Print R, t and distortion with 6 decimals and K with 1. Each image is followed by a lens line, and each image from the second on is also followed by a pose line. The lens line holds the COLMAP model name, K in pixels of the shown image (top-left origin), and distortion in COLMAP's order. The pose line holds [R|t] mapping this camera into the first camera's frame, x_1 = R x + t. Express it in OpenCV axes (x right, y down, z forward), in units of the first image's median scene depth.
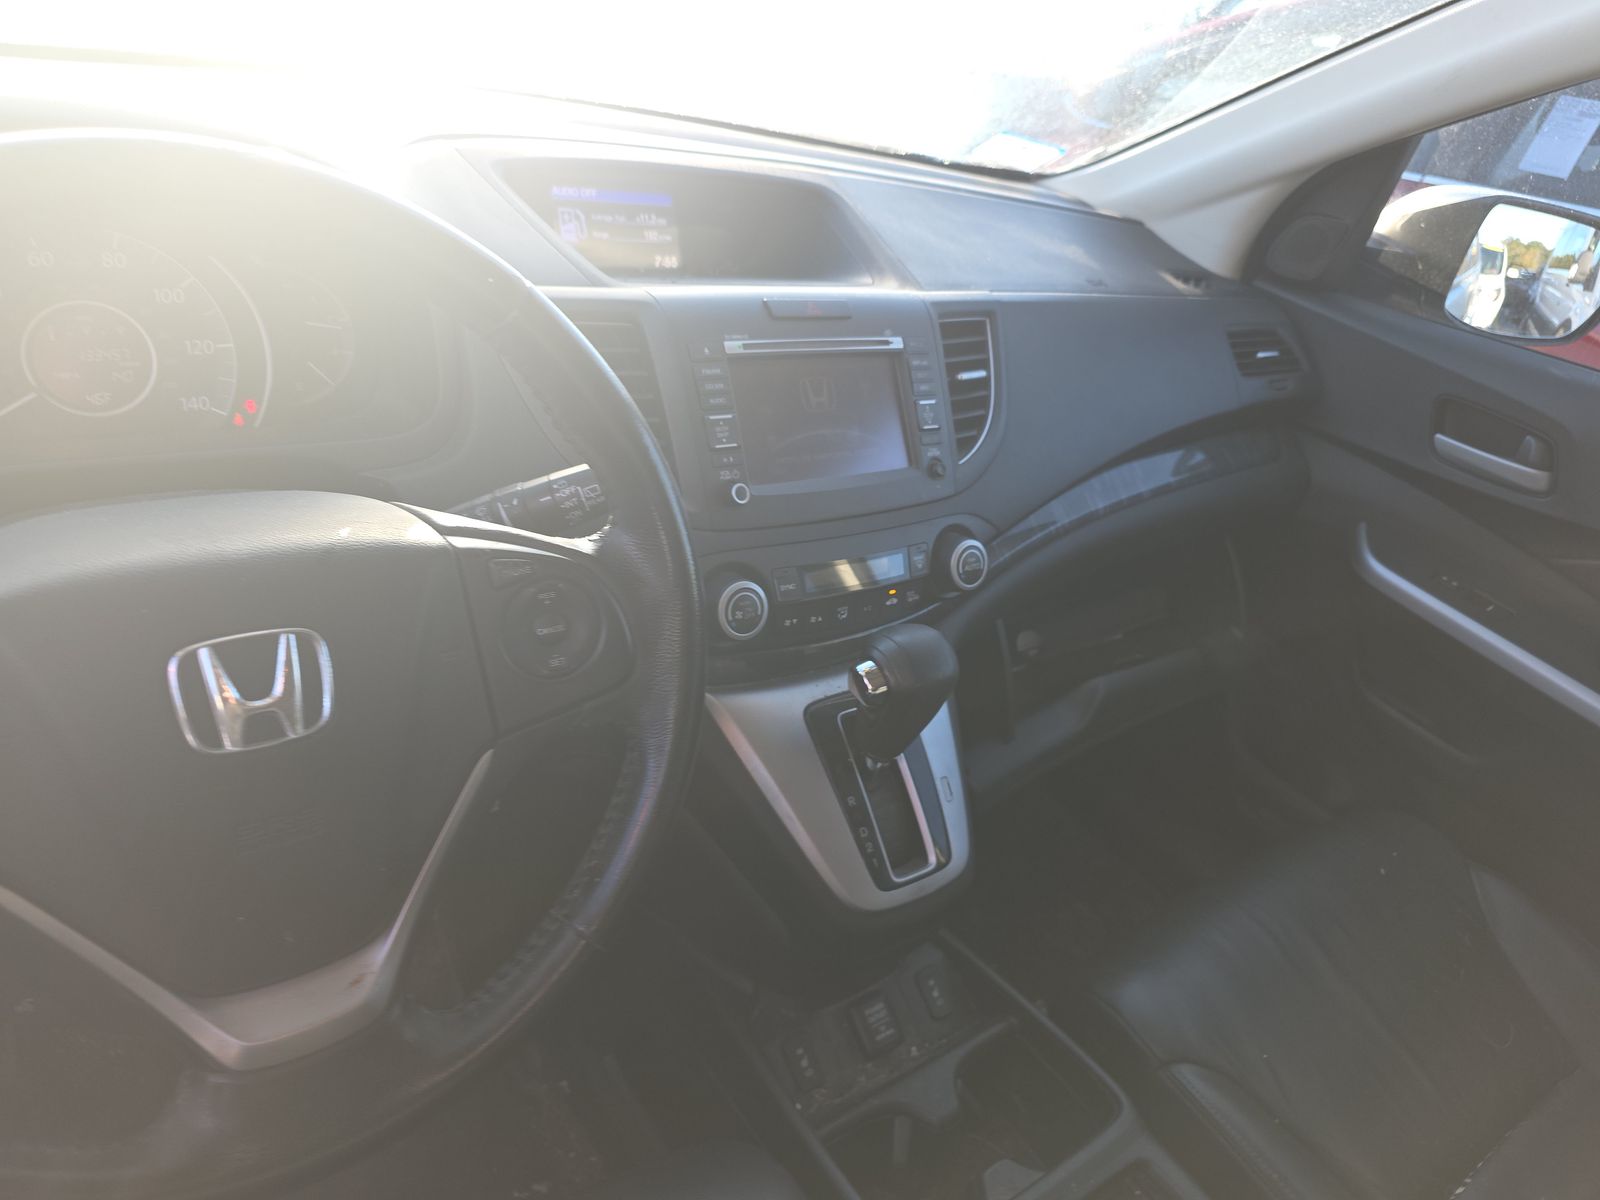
lens RADIAL K [[1100.3, 0, 824.3], [0, 1100.3, 601.7], [0, 0, 1]] dist [0.030693, -0.019012]
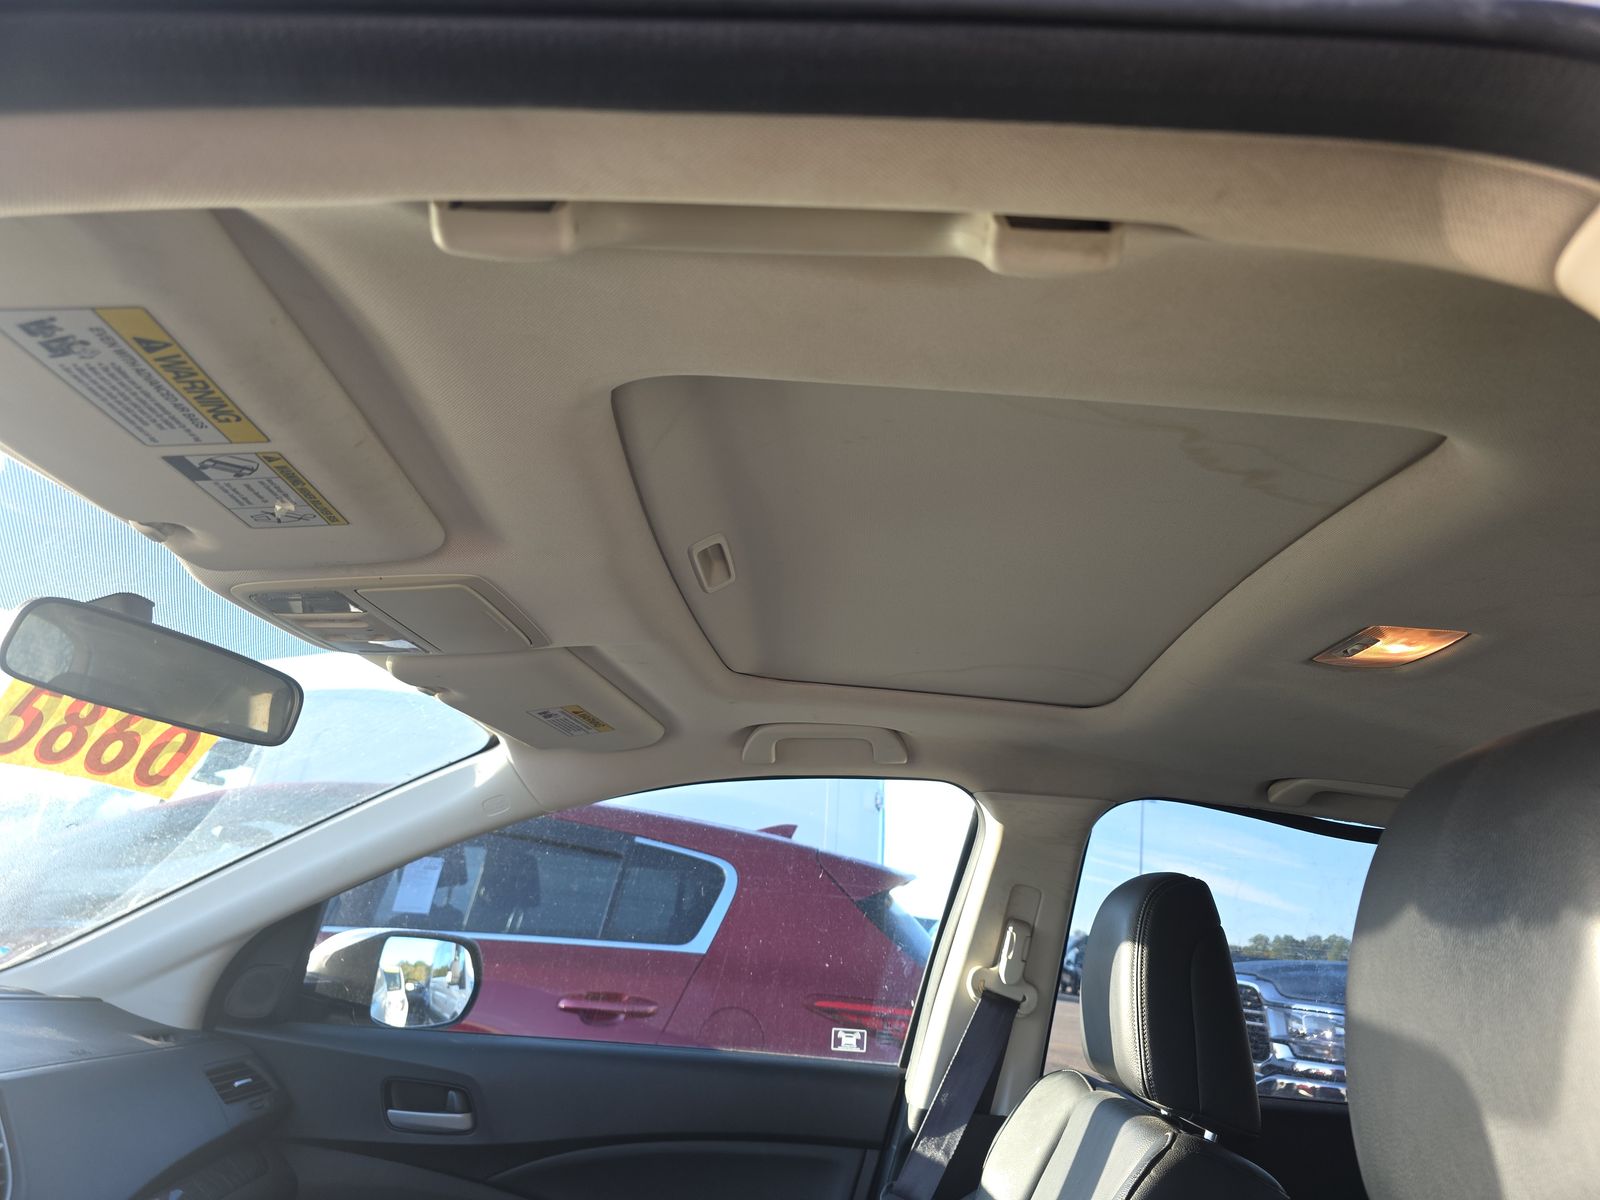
lens RADIAL K [[1100.3, 0, 824.3], [0, 1100.3, 601.7], [0, 0, 1]] dist [0.030693, -0.019012]
pose [[0.621091, 0.092051, 0.778314, -0.178261], [0.402458, 0.814684, -0.417513, 0.100479], [-0.672513, 0.572552, 0.468947, -0.266343]]
